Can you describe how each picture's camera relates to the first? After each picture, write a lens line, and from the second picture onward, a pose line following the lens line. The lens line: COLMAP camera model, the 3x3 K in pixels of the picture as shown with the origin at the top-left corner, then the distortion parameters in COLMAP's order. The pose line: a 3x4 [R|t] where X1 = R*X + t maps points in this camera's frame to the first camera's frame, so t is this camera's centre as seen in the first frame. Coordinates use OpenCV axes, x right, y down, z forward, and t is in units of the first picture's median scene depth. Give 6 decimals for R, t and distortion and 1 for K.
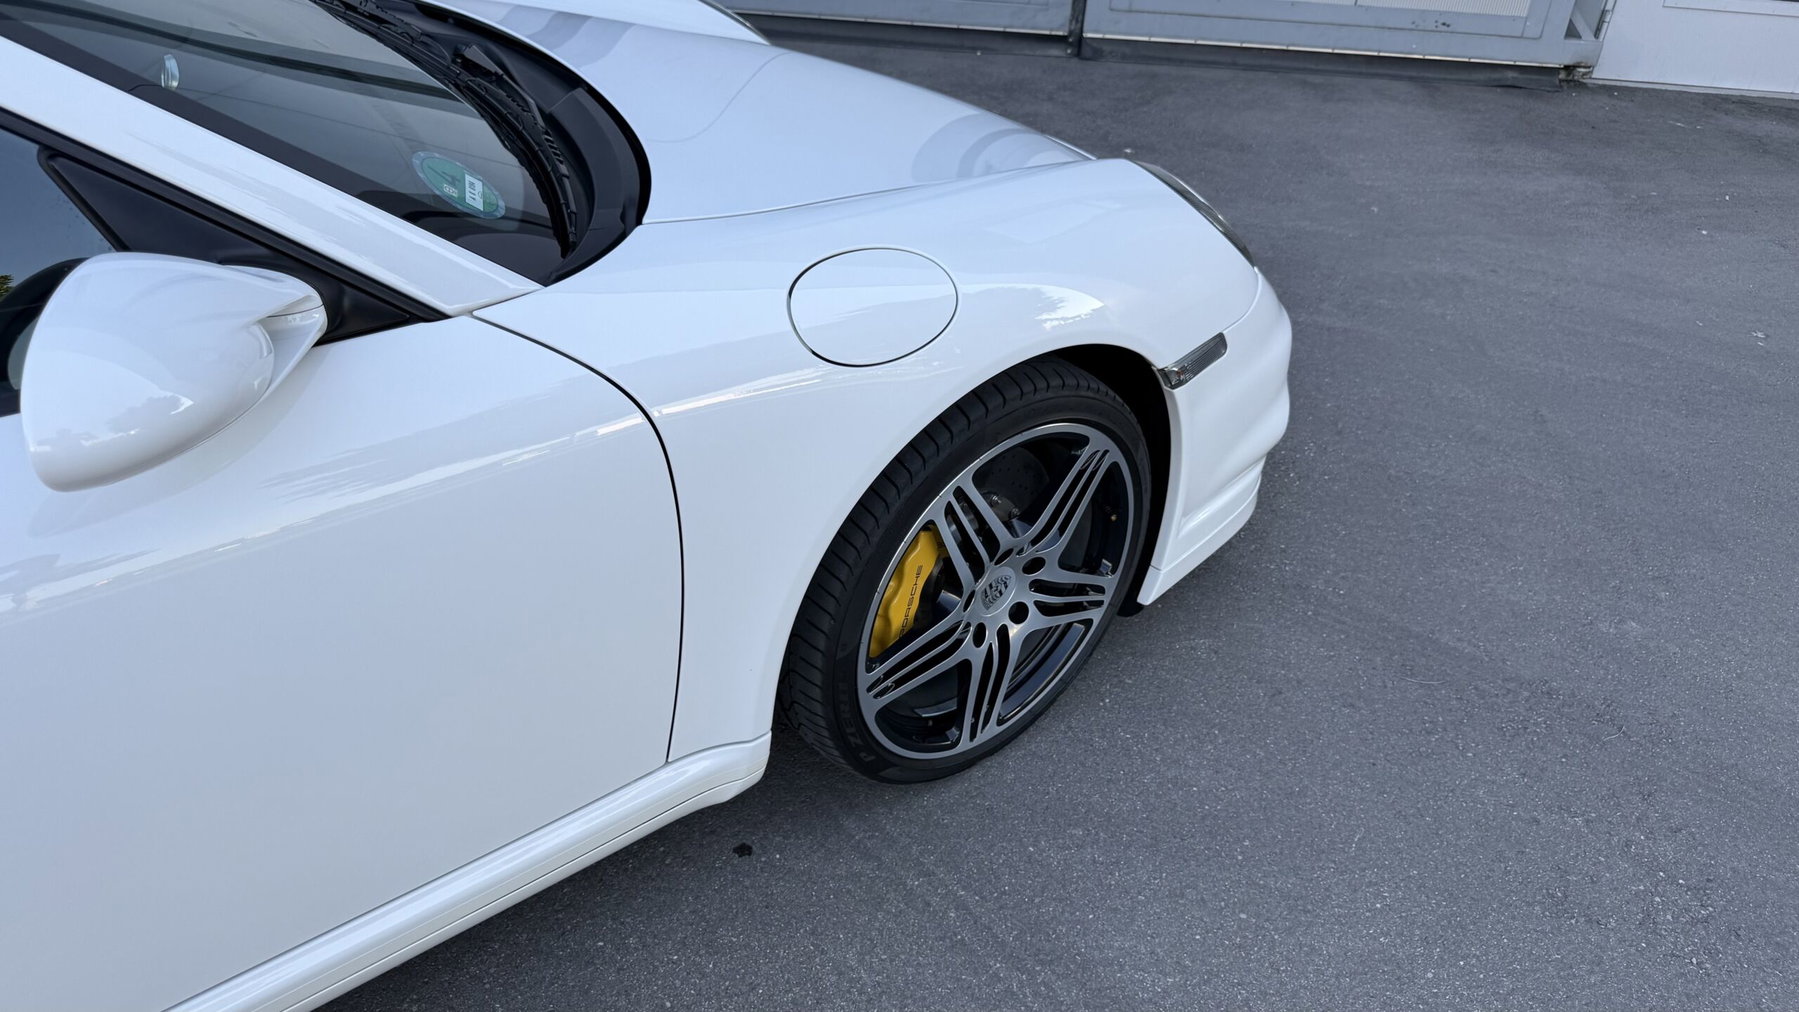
lens RADIAL K [[1254.3, 0, 899.5], [0, 1254.3, 506.0], [0, 0, 1]] dist [0.093666, -0.152527]
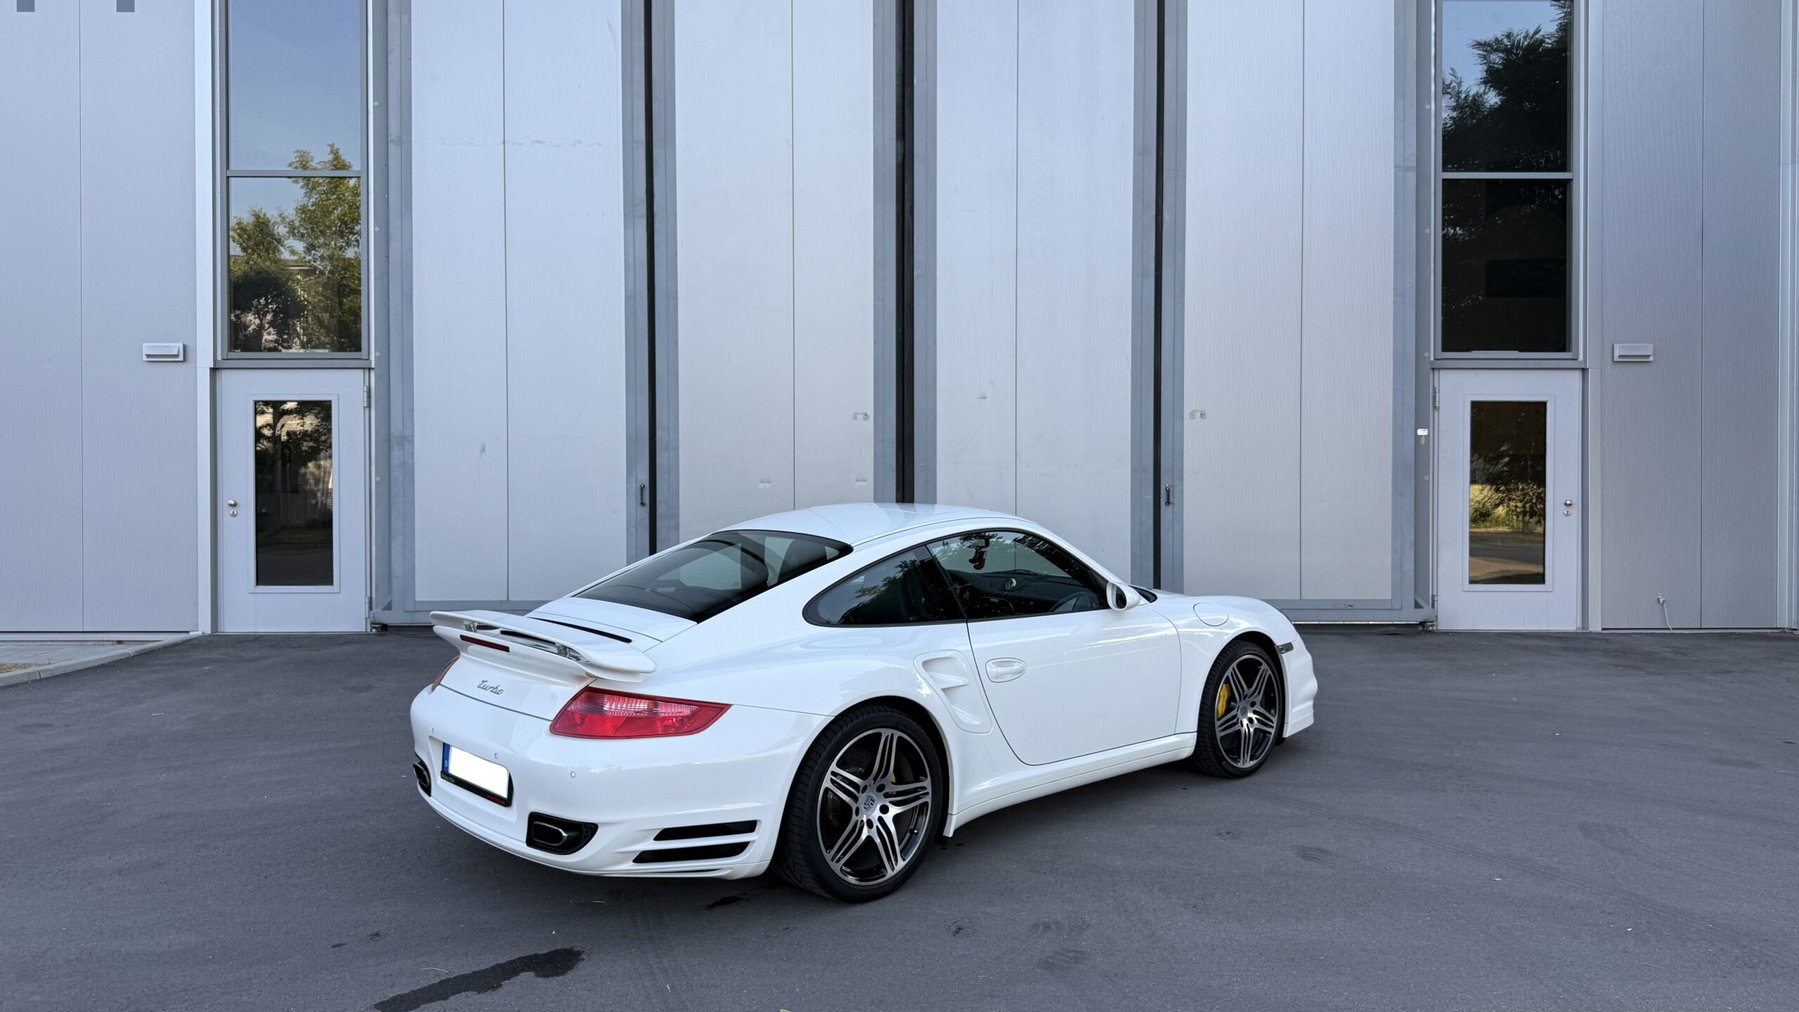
lens RADIAL K [[1252.9, 0, 899.4], [0, 1252.9, 480.9], [0, 0, 1]] dist [0.058073, -0.061761]
pose [[0.997368, -0.064238, 0.033636, -0.882023], [0.072334, 0.848975, -0.523459, 1.195774], [0.005070, 0.524514, 0.851386, -2.118780]]
